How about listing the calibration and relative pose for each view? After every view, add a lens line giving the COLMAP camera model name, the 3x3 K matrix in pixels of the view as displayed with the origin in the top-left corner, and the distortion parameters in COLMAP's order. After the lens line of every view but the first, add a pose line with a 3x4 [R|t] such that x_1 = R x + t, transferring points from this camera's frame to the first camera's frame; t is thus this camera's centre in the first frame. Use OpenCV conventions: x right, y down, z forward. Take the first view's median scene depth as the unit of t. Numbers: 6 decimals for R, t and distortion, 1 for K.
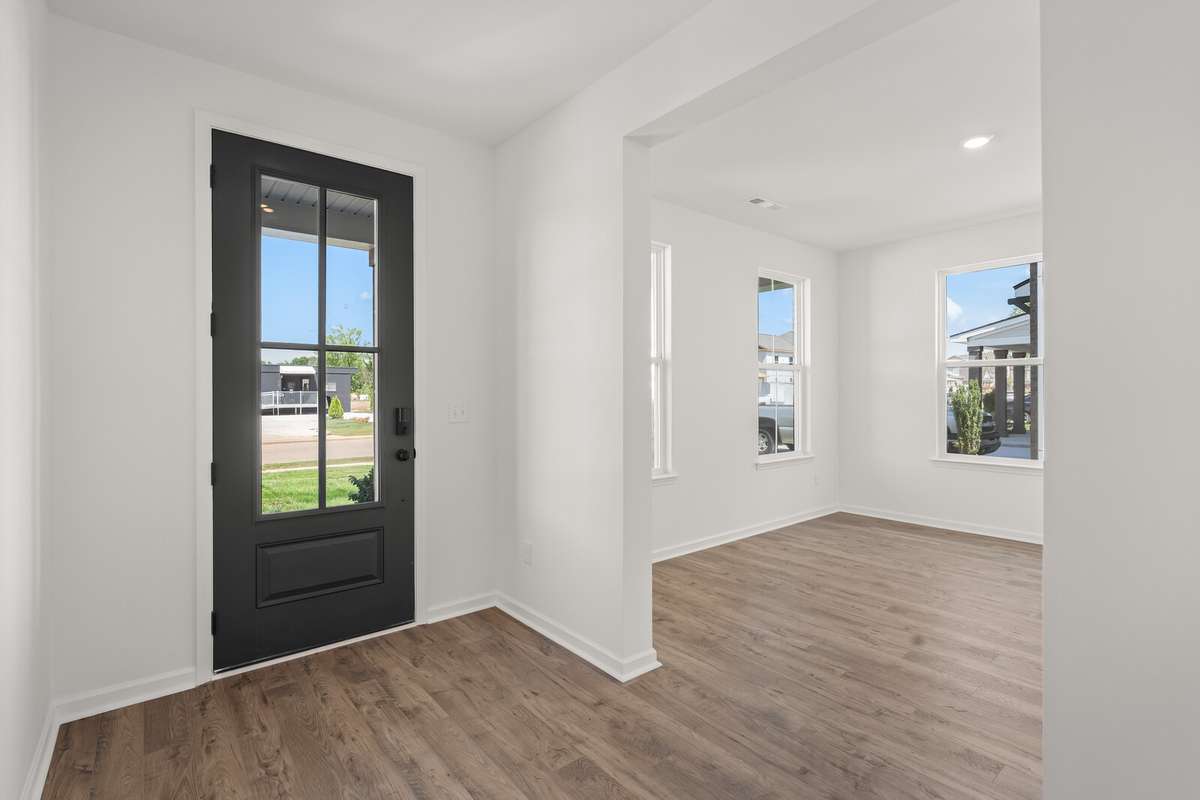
lens RADIAL K [[563.2, 0, 600.0], [0, 563.2, 400.0], [0, 0, 1]] dist [-0.001846, -0.000238]
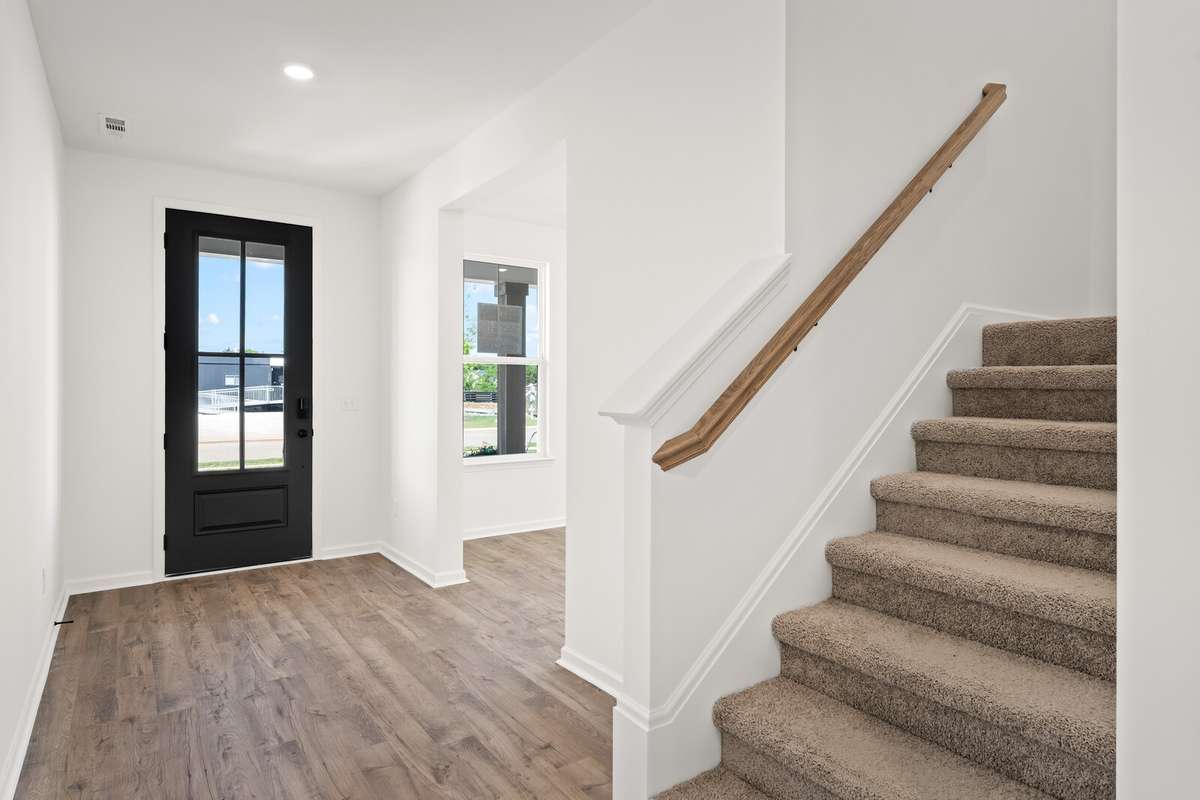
lens RADIAL K [[665.7, 0, 600.0], [0, 665.7, 400.0], [0, 0, 1]] dist [-0.005480, -0.001142]
pose [[0.997956, 0.006470, -0.063570, 0.554714], [-0.006249, 0.999974, 0.003682, 0.008269], [0.063592, -0.003277, 0.997971, -0.658233]]
